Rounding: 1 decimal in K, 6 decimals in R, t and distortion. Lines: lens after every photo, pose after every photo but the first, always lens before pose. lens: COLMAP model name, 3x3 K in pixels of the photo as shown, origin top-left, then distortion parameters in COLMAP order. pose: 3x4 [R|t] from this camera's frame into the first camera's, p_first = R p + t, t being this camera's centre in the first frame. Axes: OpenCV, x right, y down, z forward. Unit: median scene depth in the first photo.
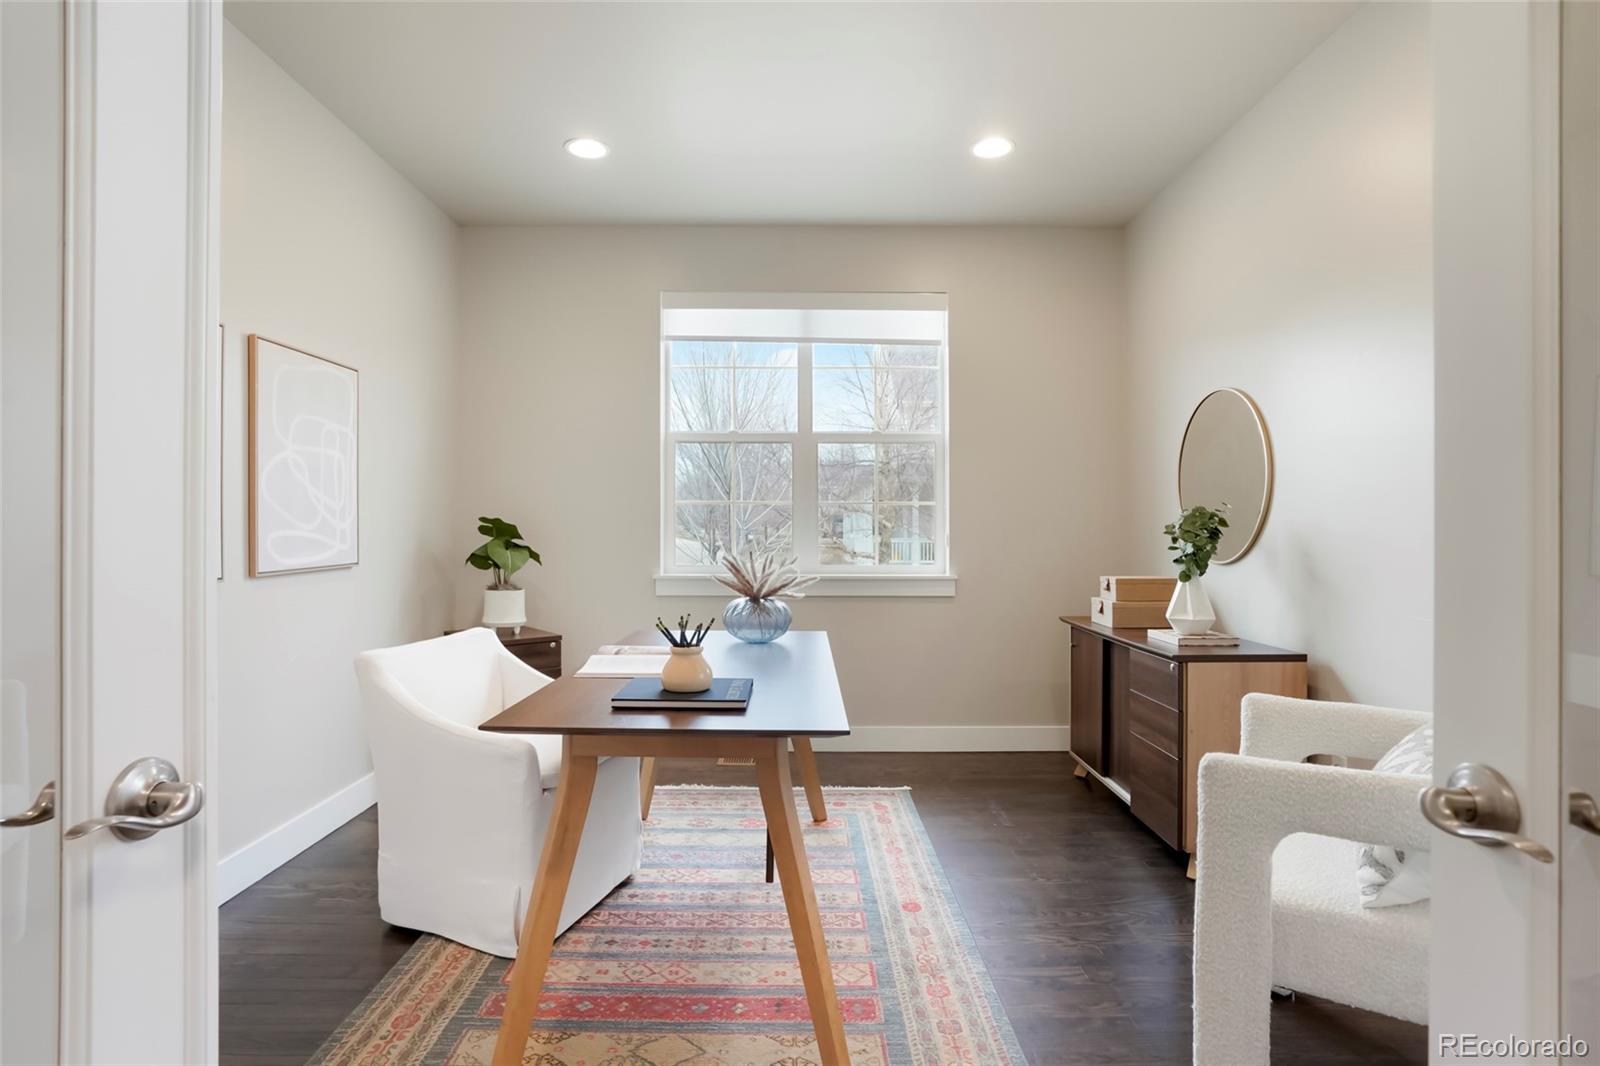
lens RADIAL K [[835.4, 0, 800.0], [0, 835.4, 533.0], [0, 0, 1]] dist [0.000770, 0.000161]
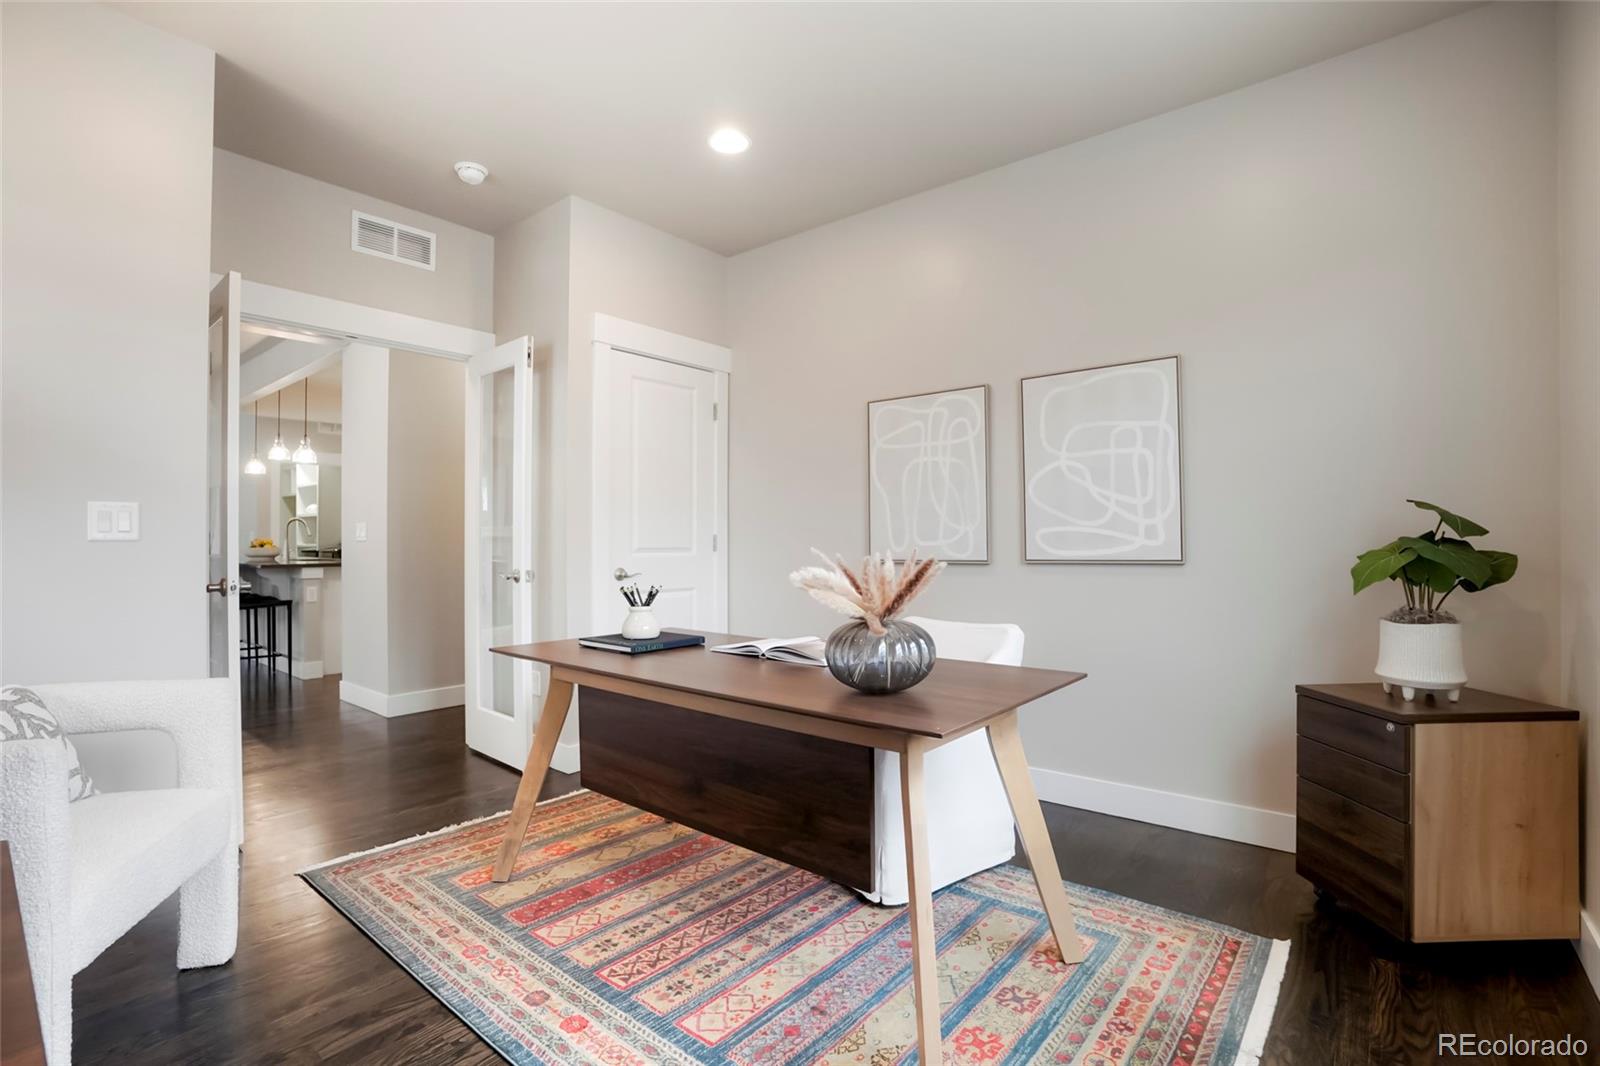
lens RADIAL K [[757.9, 0, 777.5], [0, 757.9, 534.7], [0, 0, 1]] dist [-0.028385, 0.000051]
pose [[-0.662670, -0.011088, -0.748829, 0.456378], [-0.006947, 0.999938, -0.008659, 0.020154], [0.748879, -0.000536, -0.662706, 1.397426]]
